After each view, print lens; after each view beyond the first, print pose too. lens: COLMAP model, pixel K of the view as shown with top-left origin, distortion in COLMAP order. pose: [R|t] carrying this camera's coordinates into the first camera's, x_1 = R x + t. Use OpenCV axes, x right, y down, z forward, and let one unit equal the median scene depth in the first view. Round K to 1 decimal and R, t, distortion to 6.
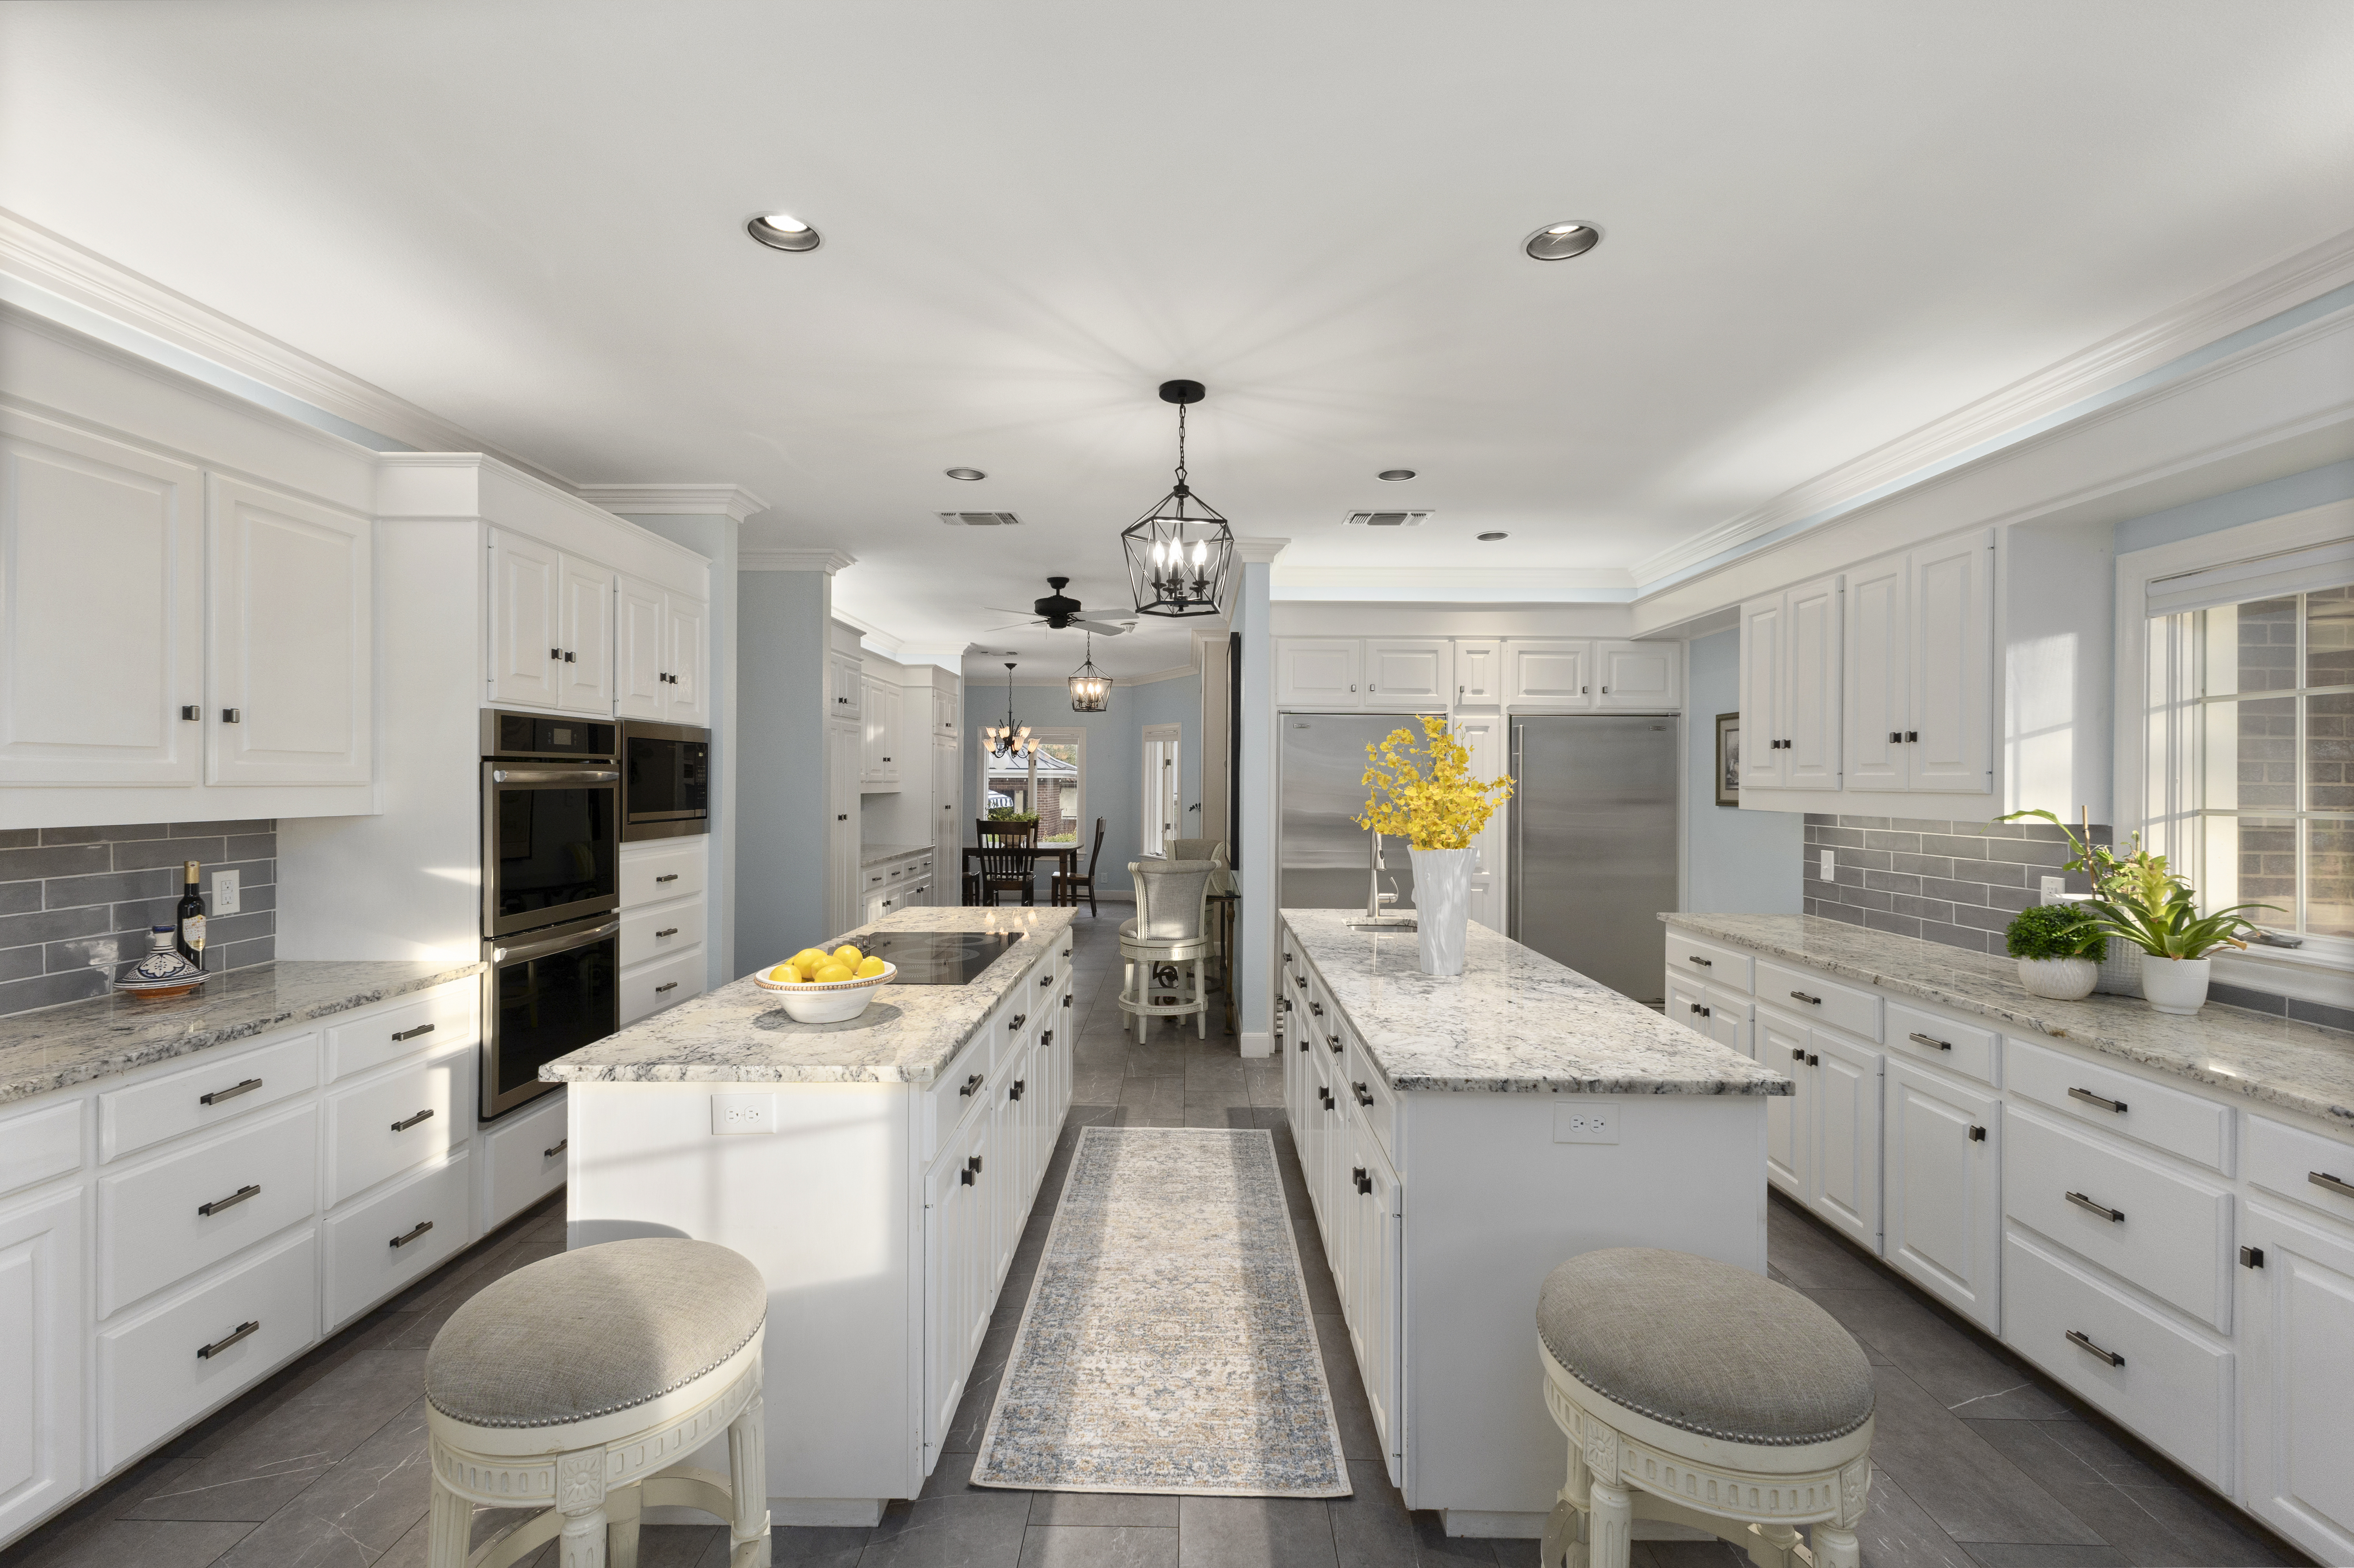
lens RADIAL K [[994.9, 0, 1177.0], [0, 994.9, 784.0], [0, 0, 1]] dist [0.011803, -0.006557]
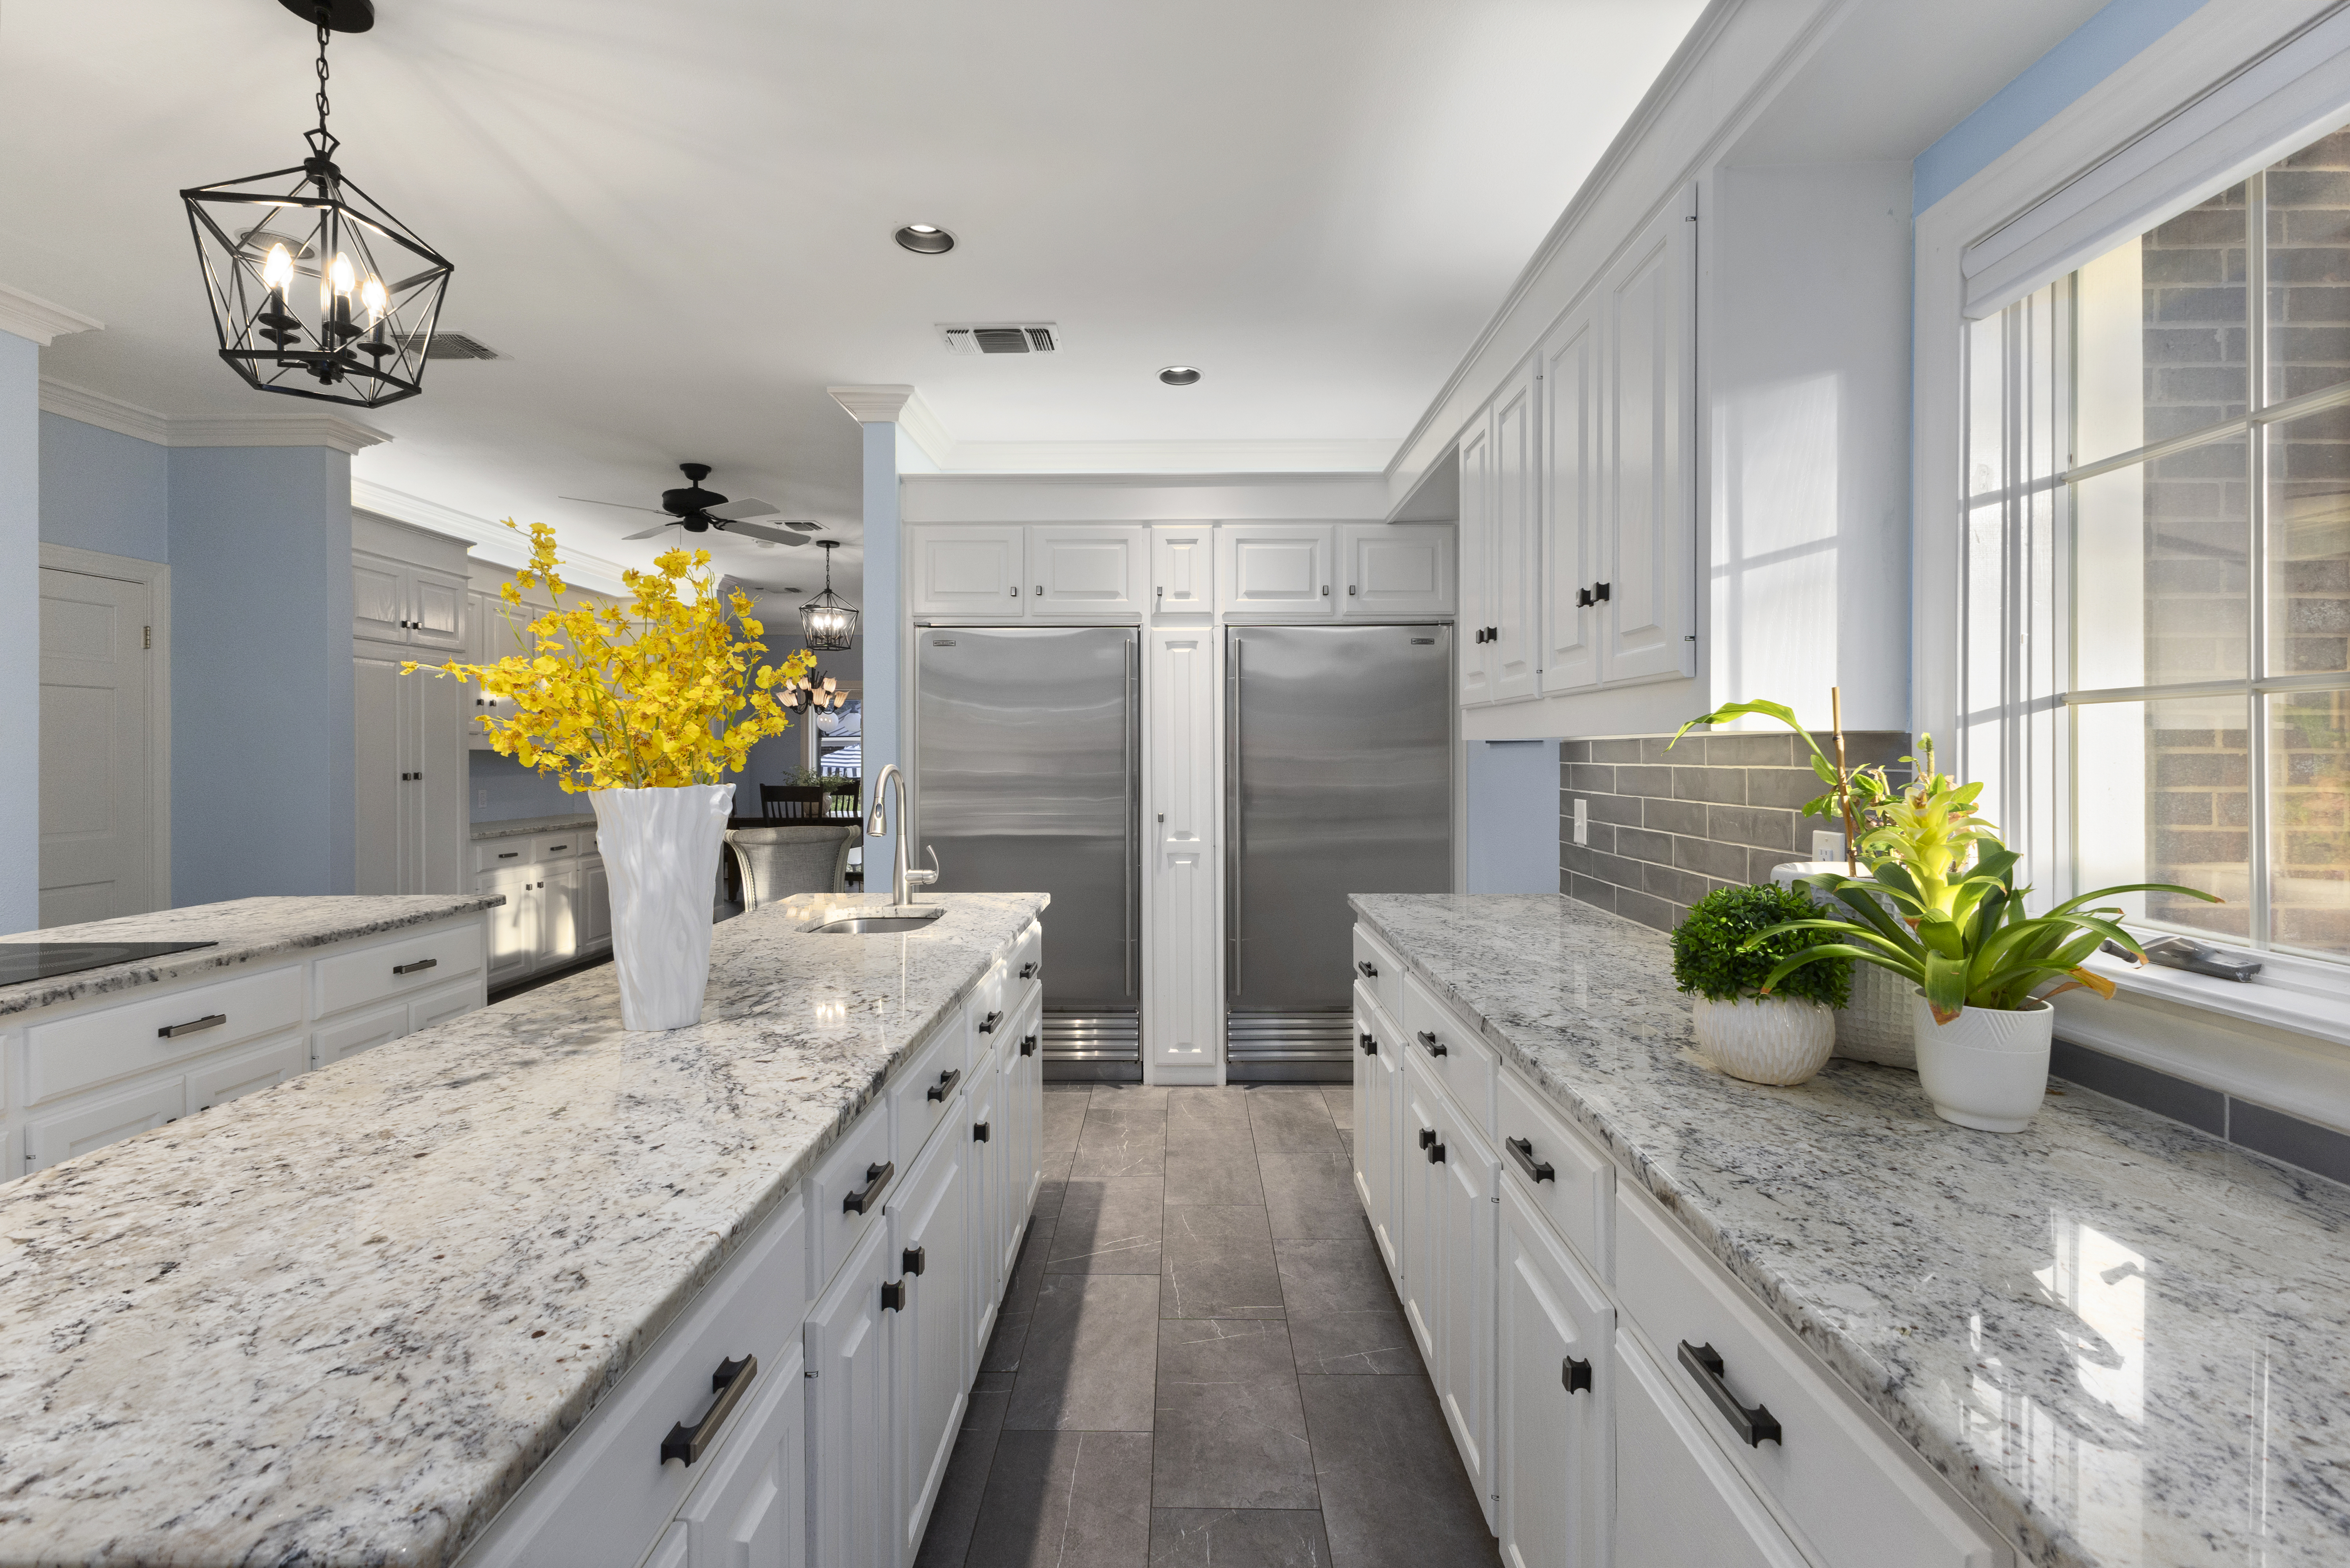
lens RADIAL K [[998.7, 0, 1172.9], [0, 998.7, 766.1], [0, 0, 1]] dist [0.002442, 0.000582]
pose [[0.999934, -0.010762, 0.003997, 0.290130], [0.010715, 0.999877, 0.011469, 0.026471], [-0.004119, -0.011425, 0.999926, 0.252487]]
